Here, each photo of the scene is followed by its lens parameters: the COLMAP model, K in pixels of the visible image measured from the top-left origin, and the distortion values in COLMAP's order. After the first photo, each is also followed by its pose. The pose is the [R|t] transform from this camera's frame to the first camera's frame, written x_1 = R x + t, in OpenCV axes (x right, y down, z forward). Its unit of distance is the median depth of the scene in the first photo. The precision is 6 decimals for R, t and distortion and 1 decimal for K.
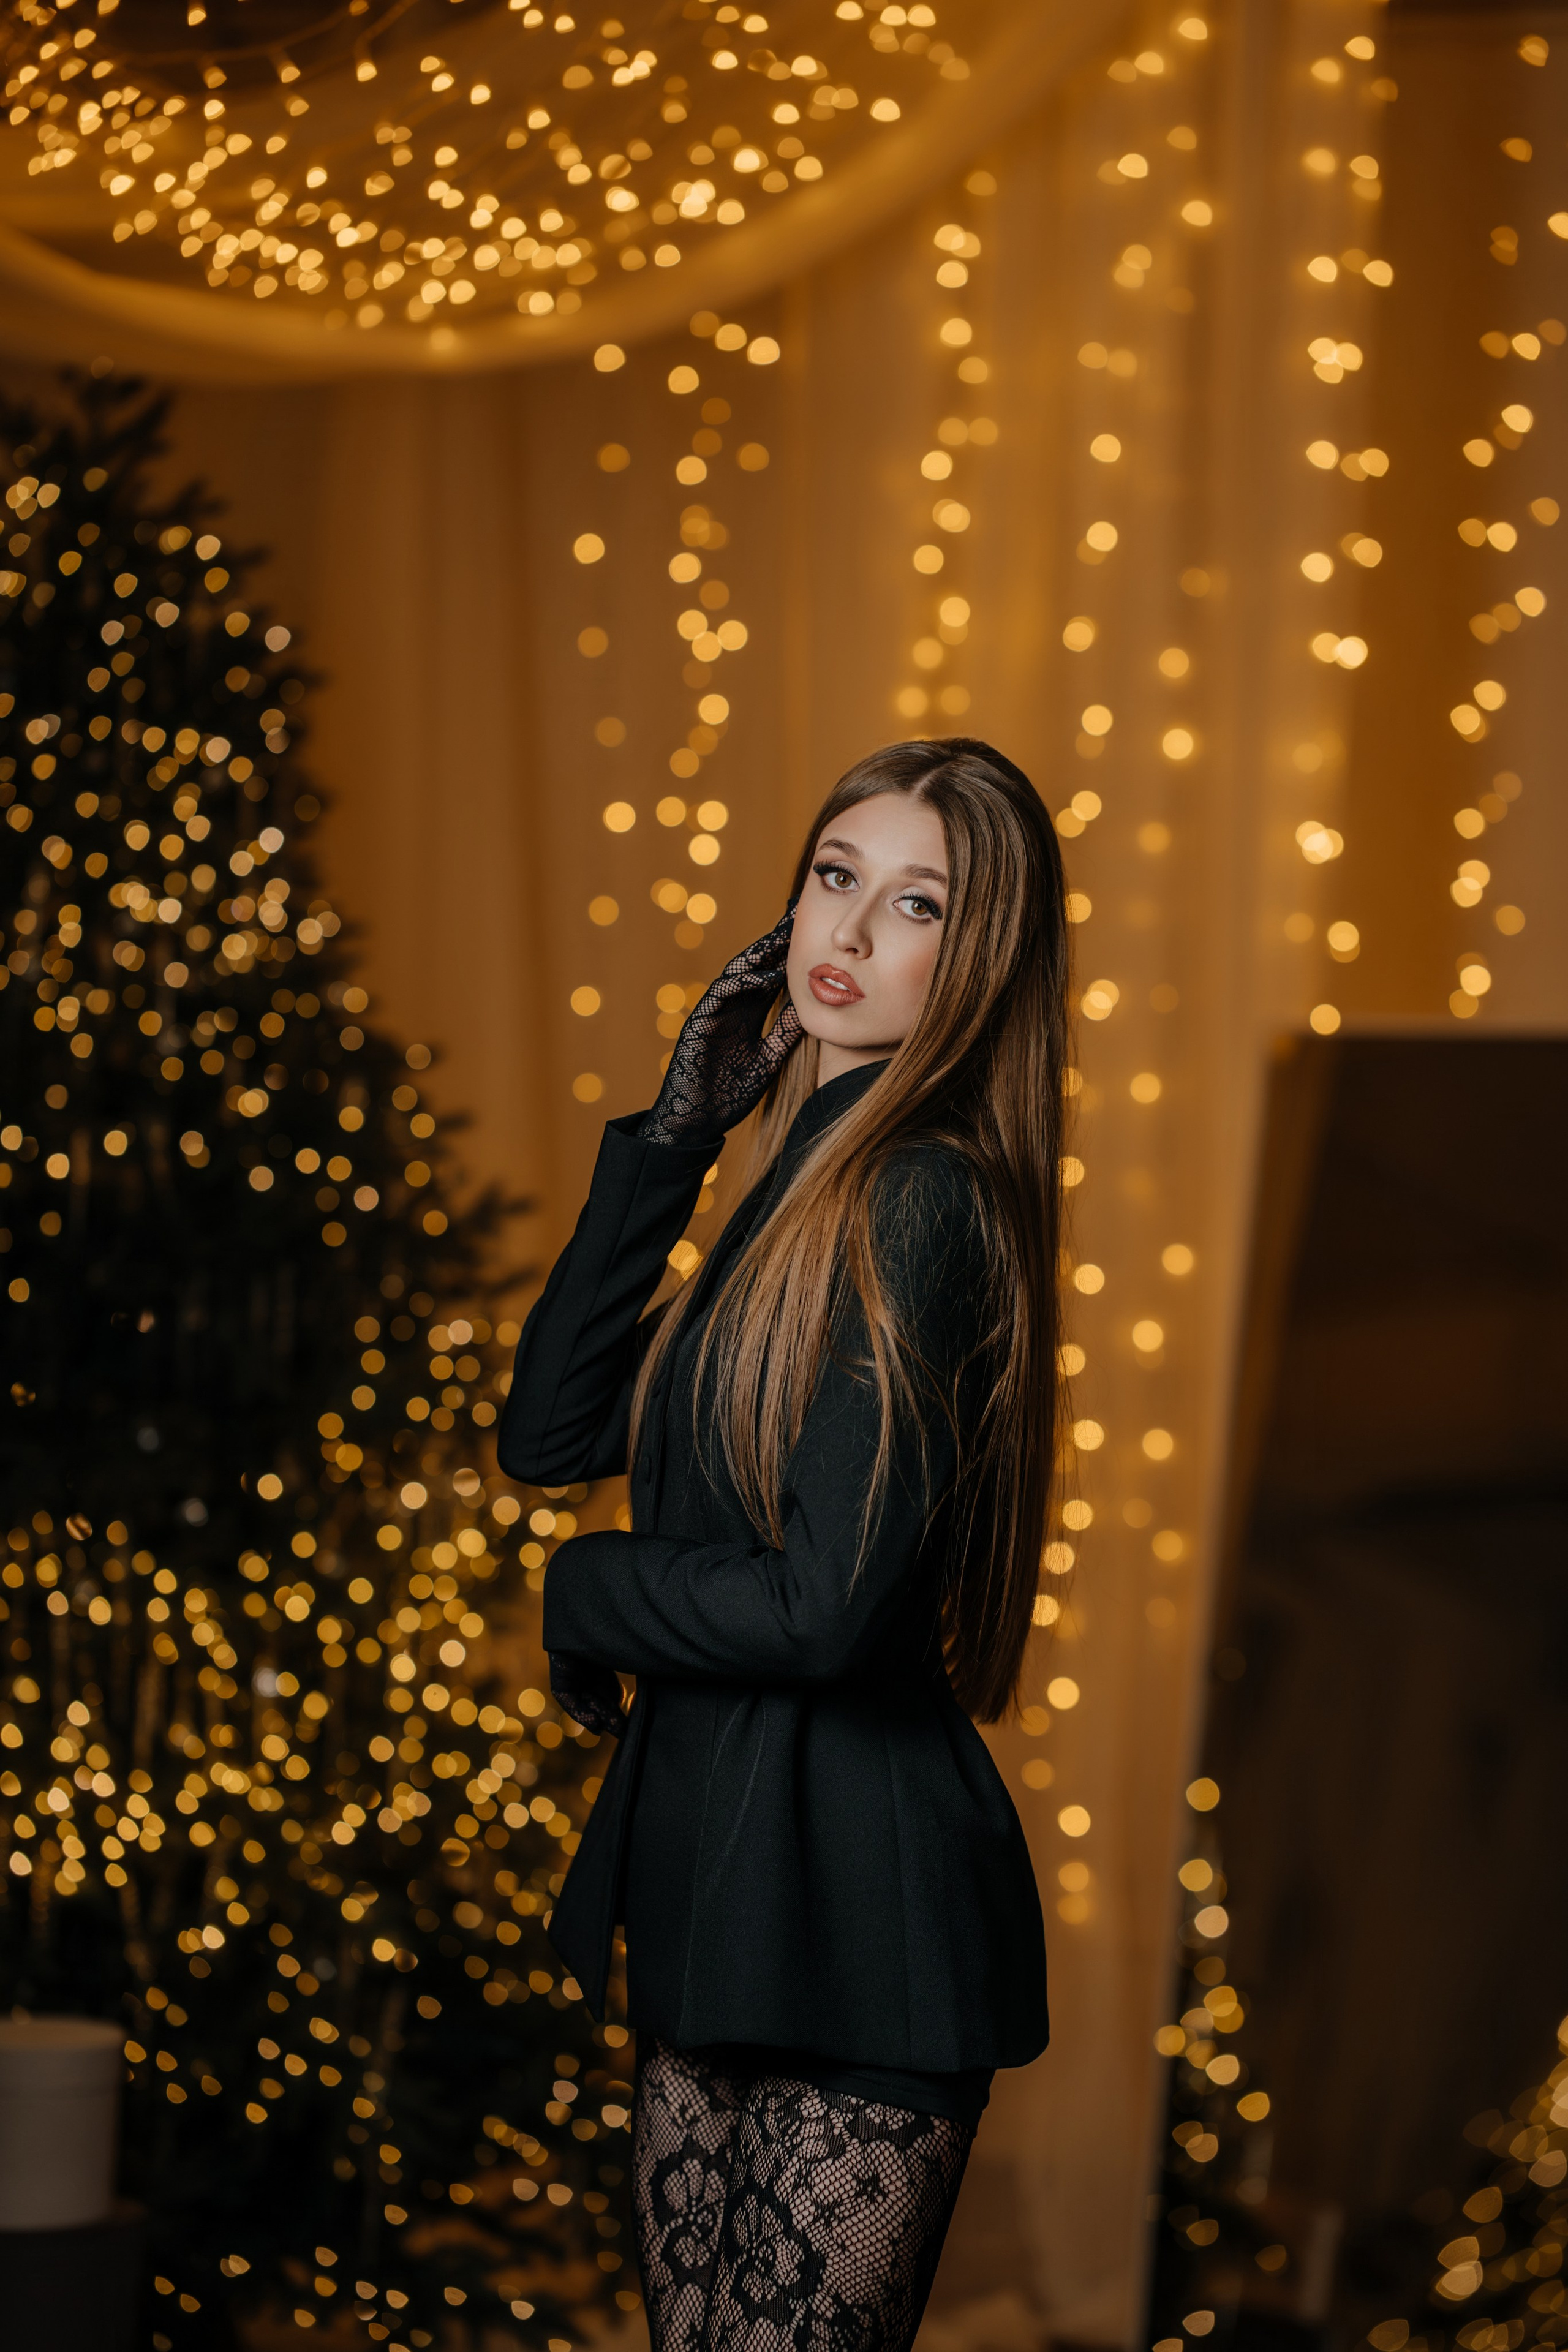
lens RADIAL K [[5789.6, 0, 803.5], [0, 5789.6, 1148.3], [0, 0, 1]] dist [0.747613, 0.607109]
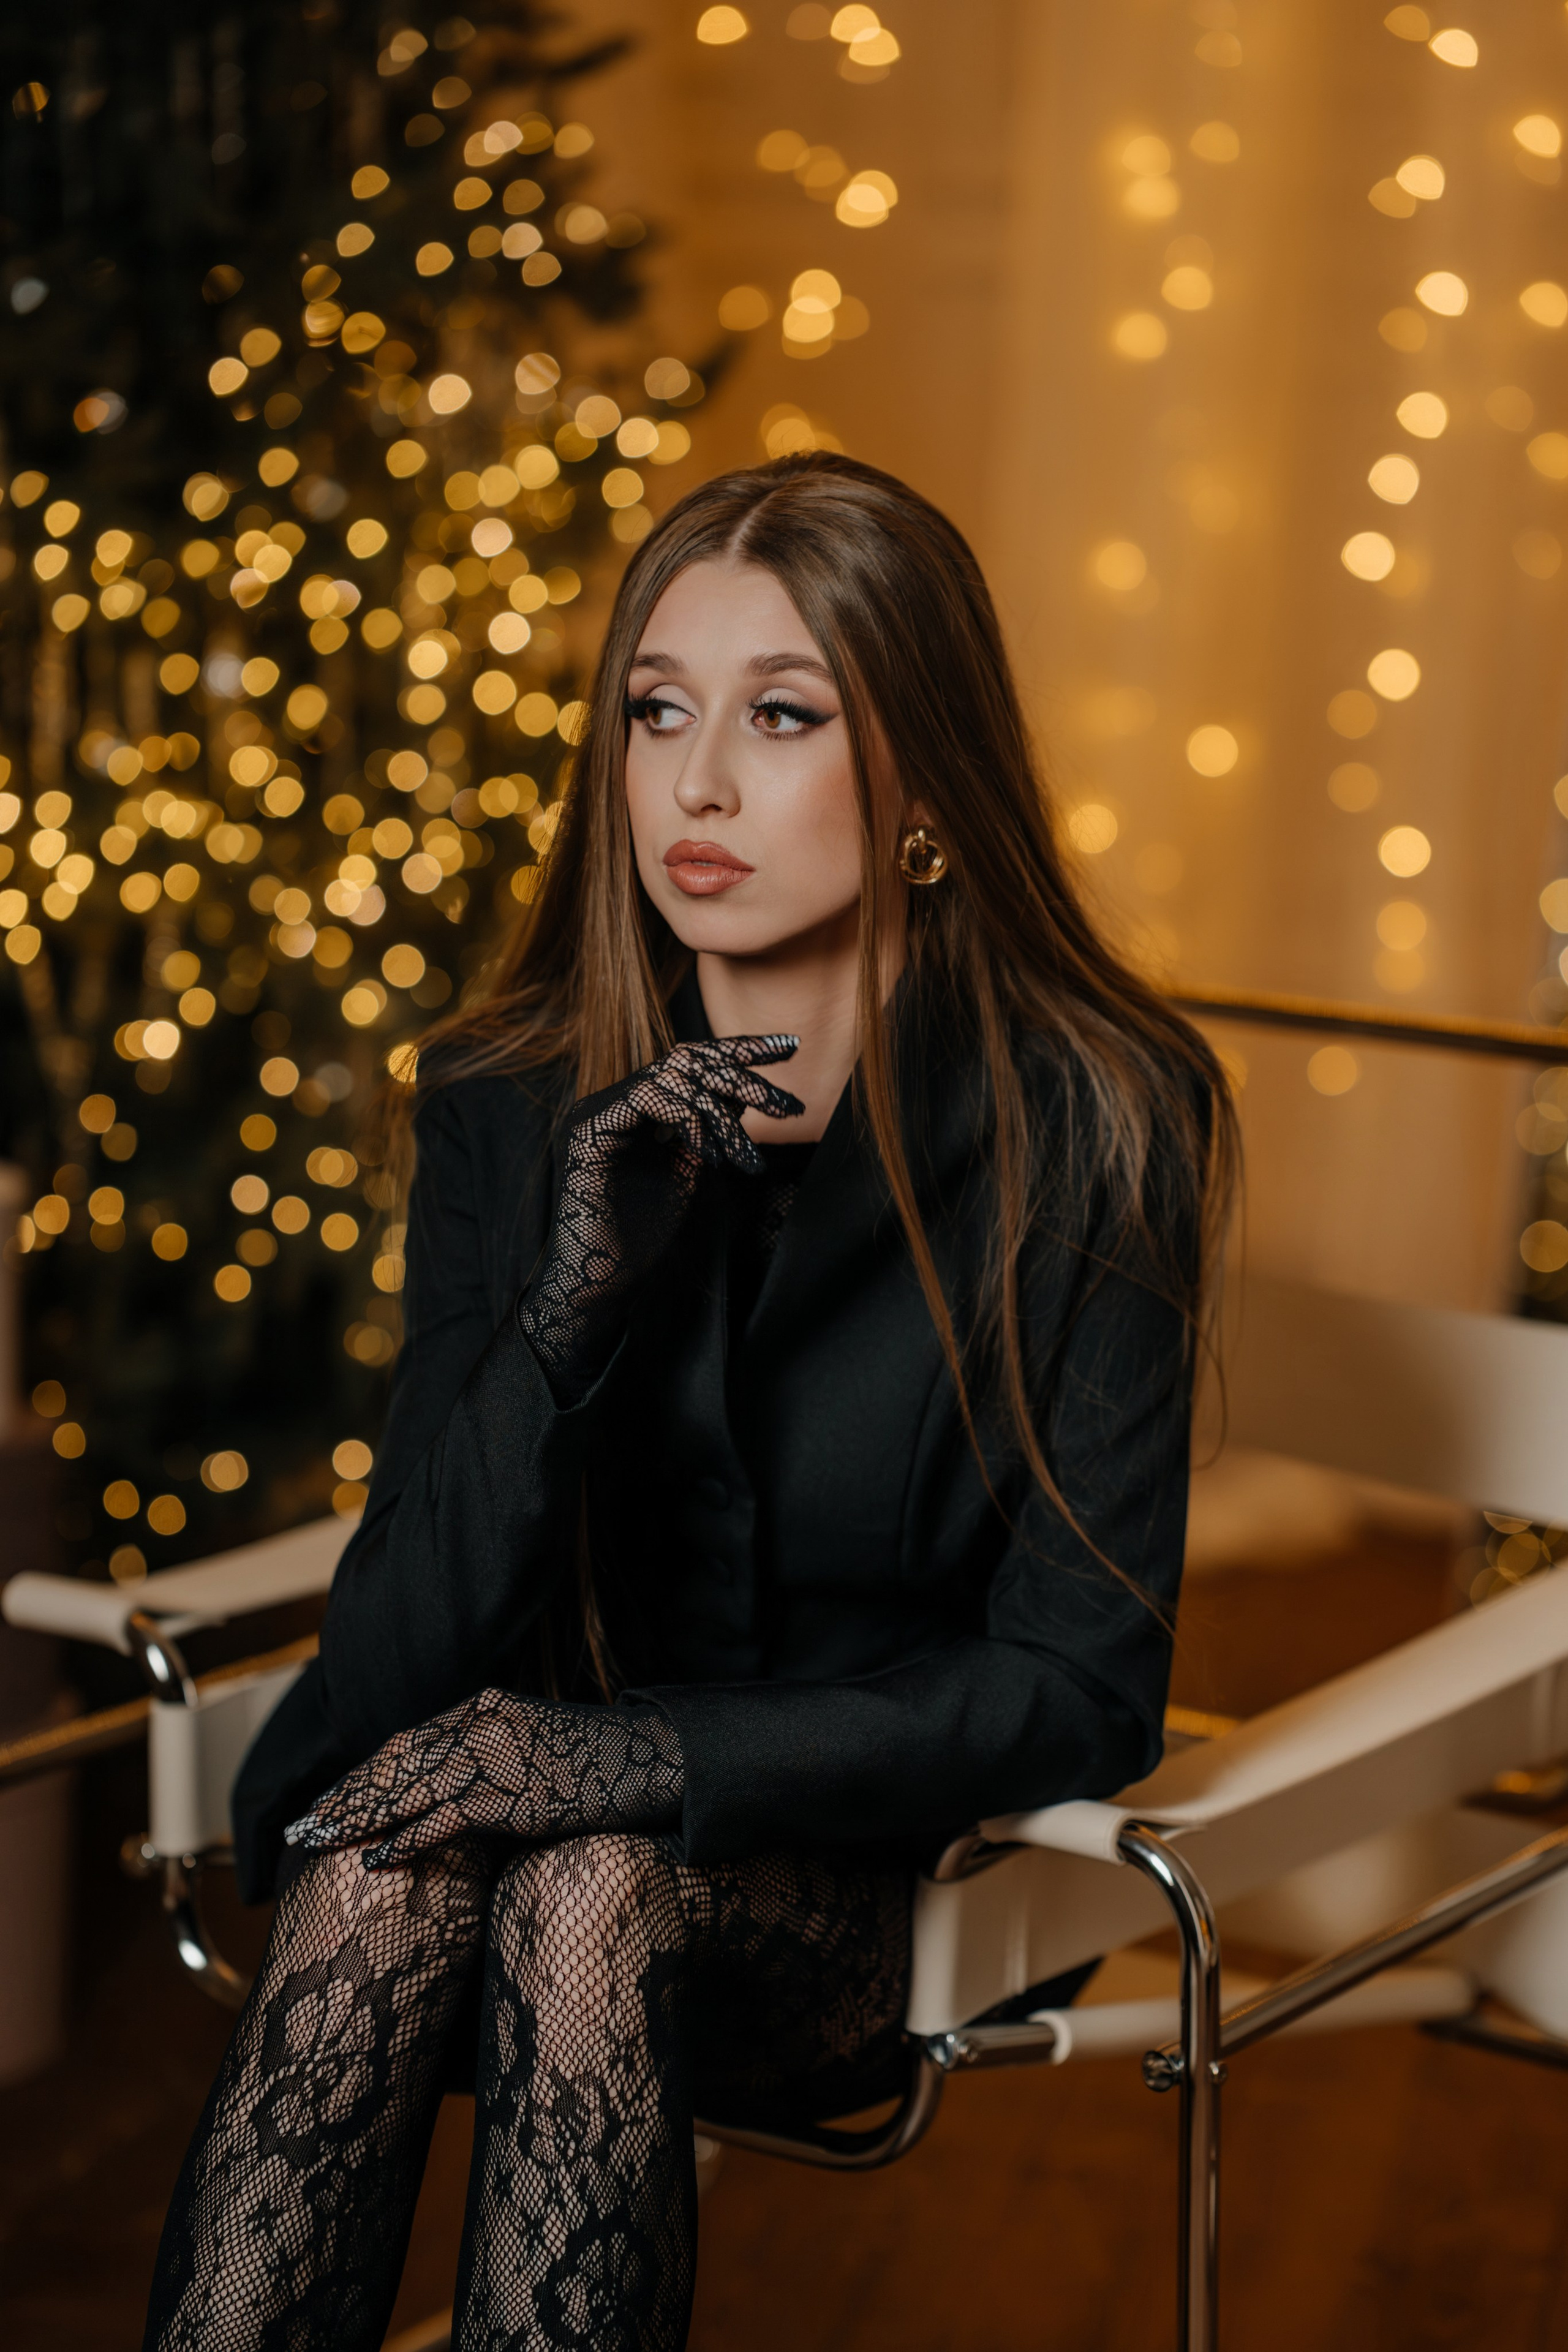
lens RADIAL K [[6071.3, 0, 894.3], [0, 6071.3, 1283.0], [0, 0, 1]] dist [0.930674, 0.217776]
pose [[0.999398, 0.001748, -0.034649, 0.010823], [0.005451, 0.978412, 0.206591, 0.011815], [0.034263, -0.206656, 0.977814, 0.276279]]
